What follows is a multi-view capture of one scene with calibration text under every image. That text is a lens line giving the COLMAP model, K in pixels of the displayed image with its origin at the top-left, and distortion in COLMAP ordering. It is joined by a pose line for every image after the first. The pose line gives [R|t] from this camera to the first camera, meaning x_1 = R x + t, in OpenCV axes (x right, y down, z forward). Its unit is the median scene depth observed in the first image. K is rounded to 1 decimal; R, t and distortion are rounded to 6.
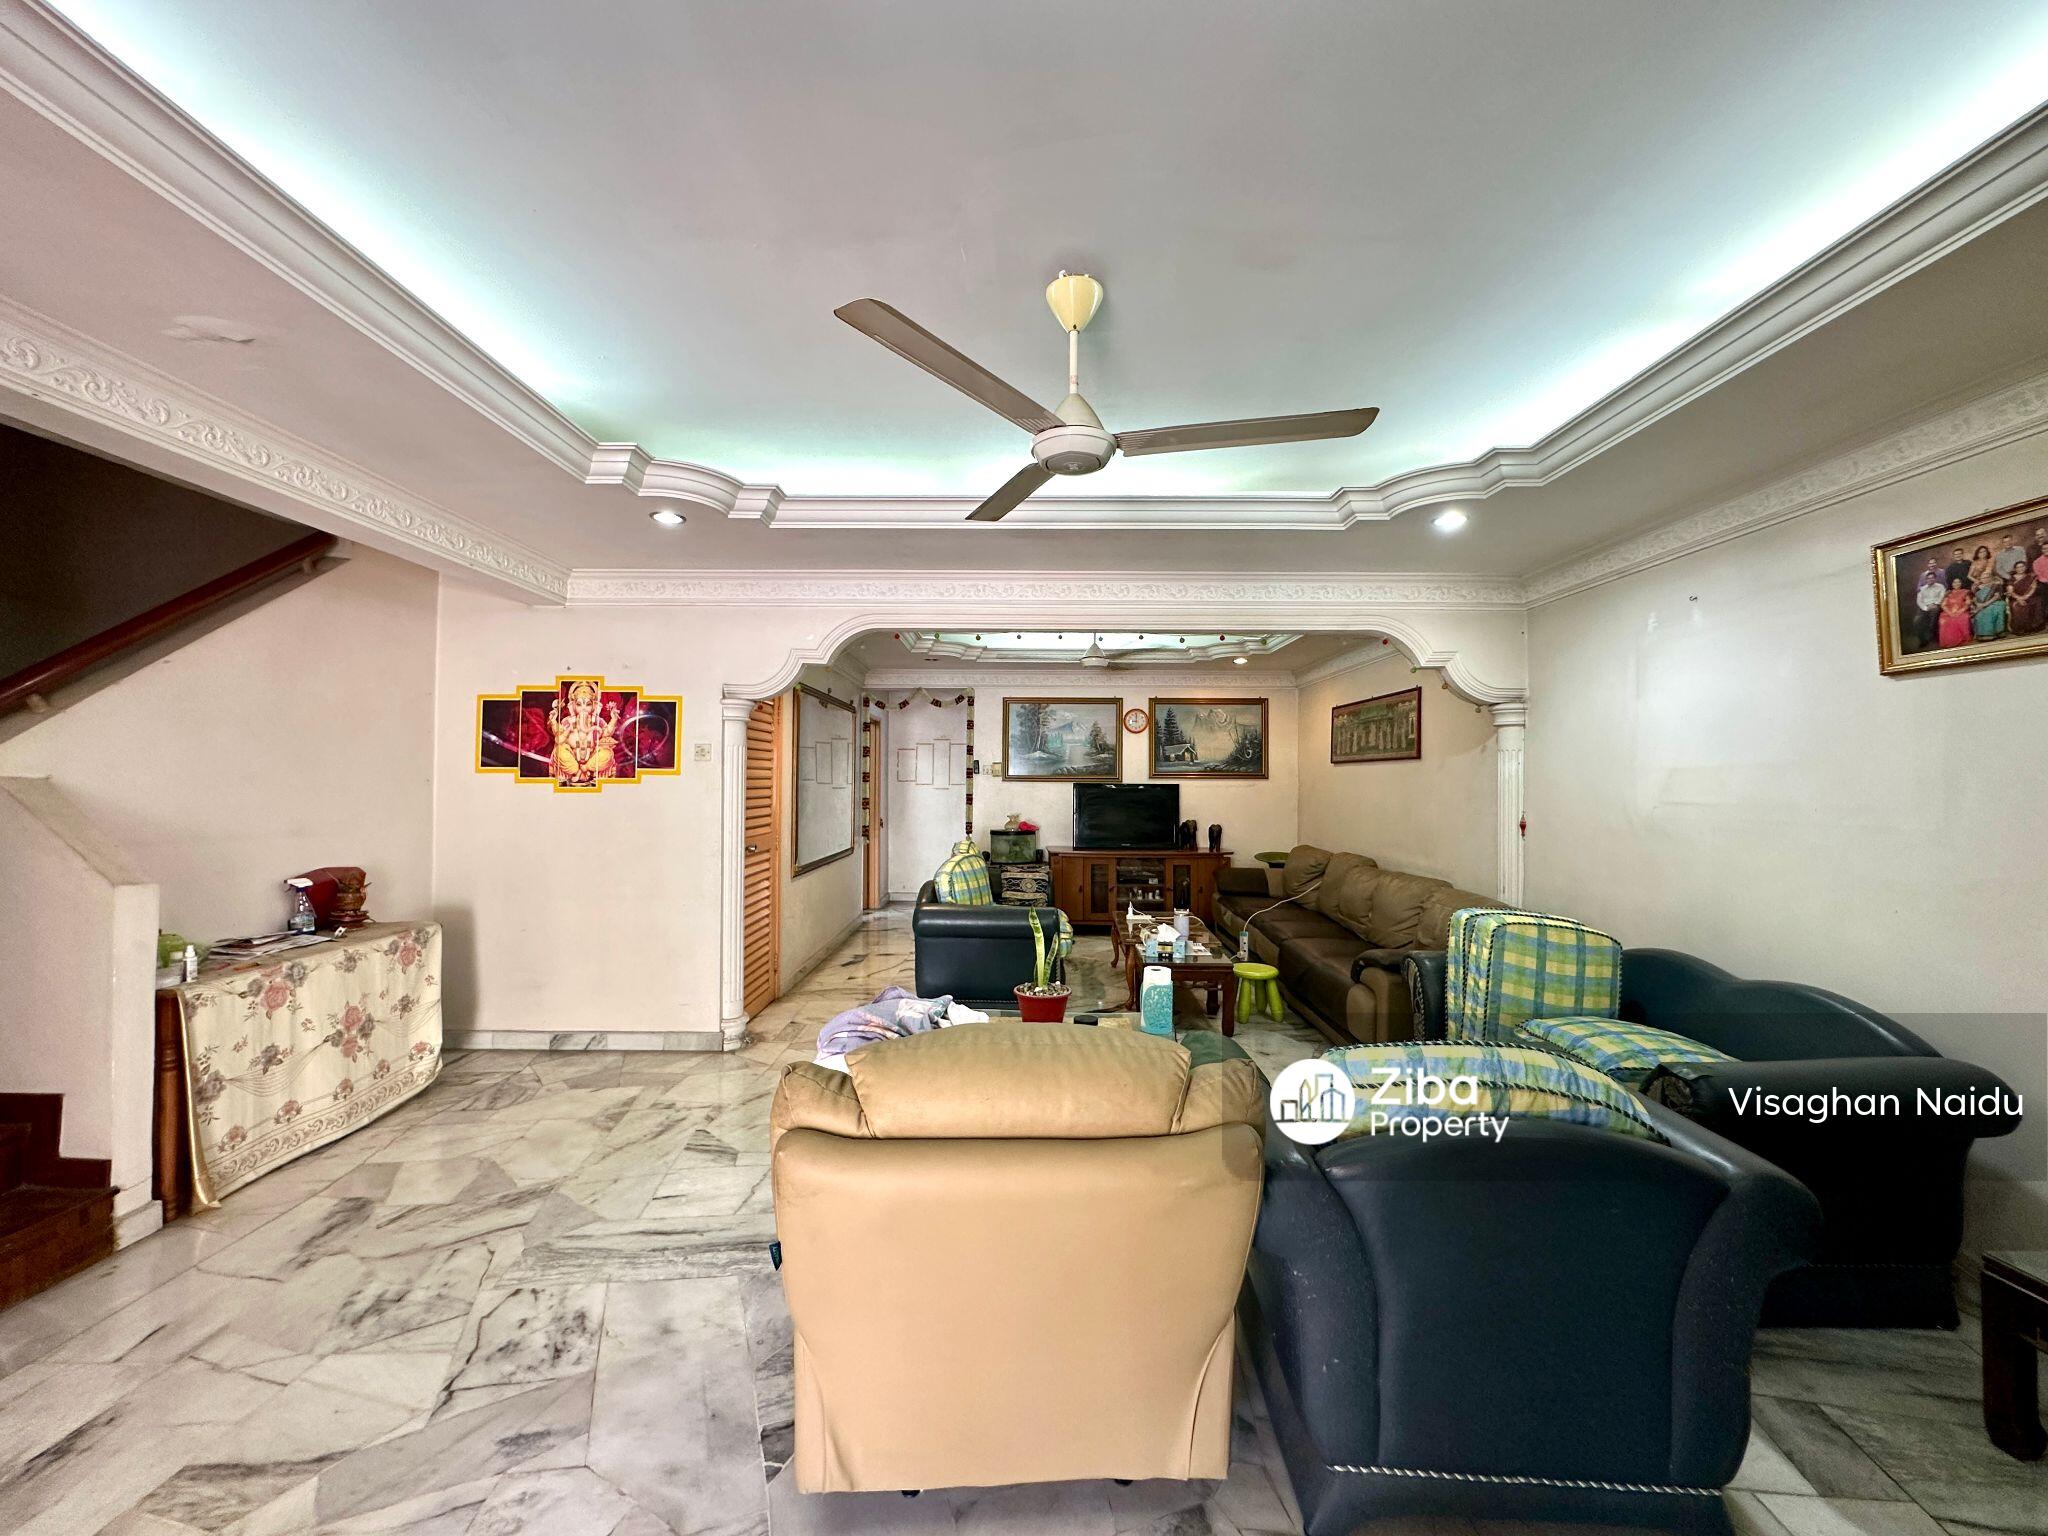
lens RADIAL K [[815.8, 0, 1022.7], [0, 815.8, 765.9], [0, 0, 1]] dist [-0.003965, 0.000625]
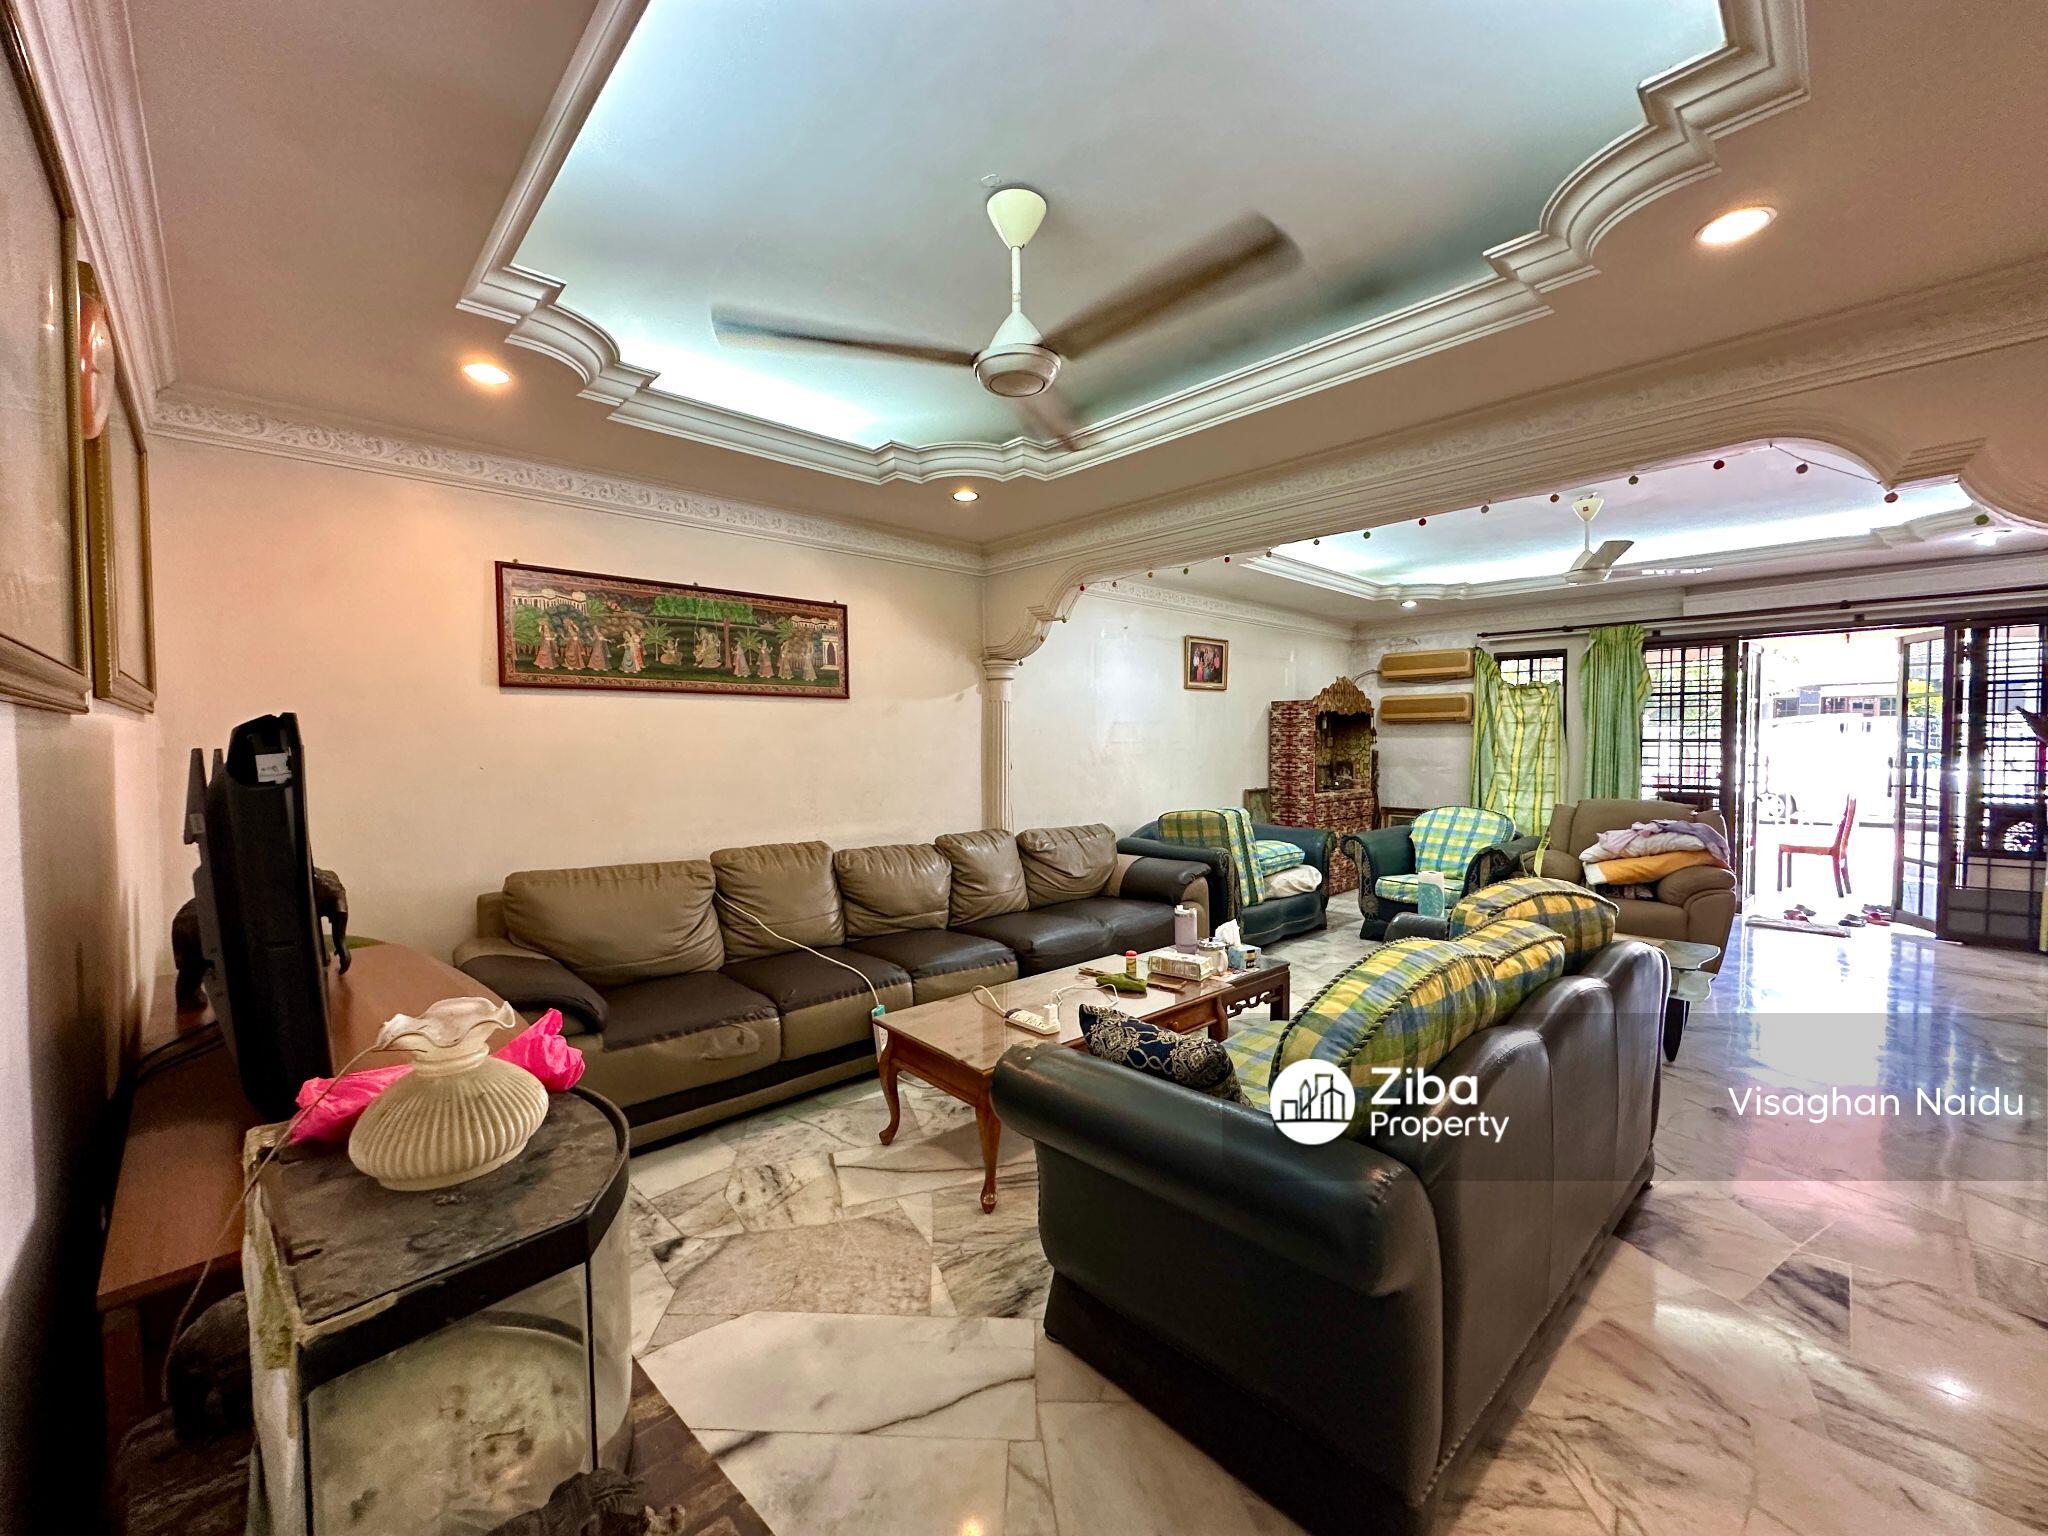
lens RADIAL K [[815.8, 0, 1021.9], [0, 815.8, 771.1], [0, 0, 1]] dist [-0.003965, 0.000625]
pose [[-0.693056, -0.027790, 0.720348, -0.136254], [-0.010906, 0.999546, 0.028069, 0.026330], [-0.720801, 0.011598, -0.693045, 1.029713]]
